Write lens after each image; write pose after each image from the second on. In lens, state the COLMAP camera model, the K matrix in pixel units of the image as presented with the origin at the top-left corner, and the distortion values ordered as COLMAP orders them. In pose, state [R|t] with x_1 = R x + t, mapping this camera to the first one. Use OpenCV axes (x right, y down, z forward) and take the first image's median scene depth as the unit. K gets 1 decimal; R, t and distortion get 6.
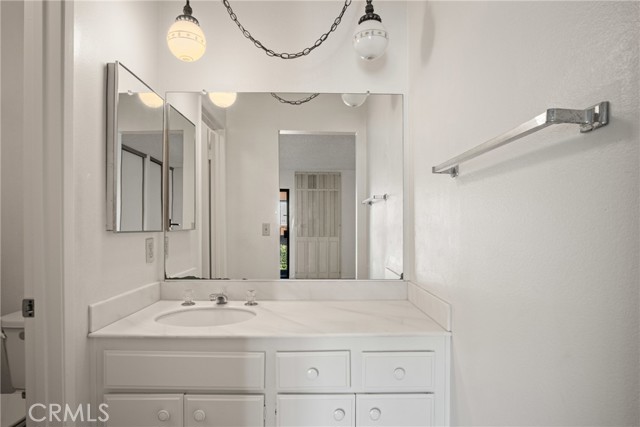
lens RADIAL K [[360.8, 0, 320.0], [0, 360.8, 213.5], [0, 0, 1]] dist [0.001467, 0.000602]
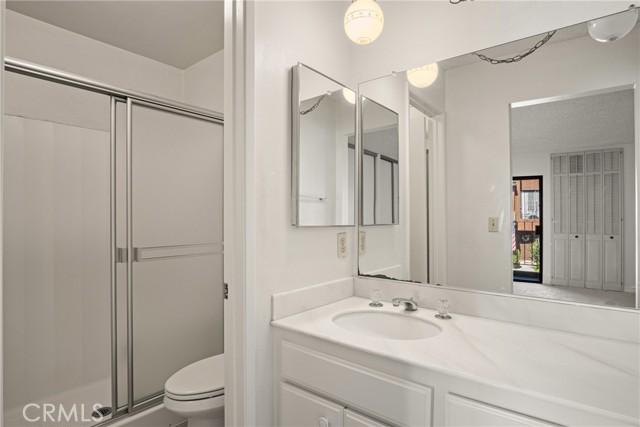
lens RADIAL K [[347.6, 0, 322.4], [0, 347.6, 212.2], [0, 0, 1]] dist [-0.021907, 0.000593]
pose [[0.769442, -0.011410, -0.638615, 0.097790], [0.020062, 0.999779, 0.006309, 0.003707], [0.638401, -0.017667, 0.769501, 0.217649]]
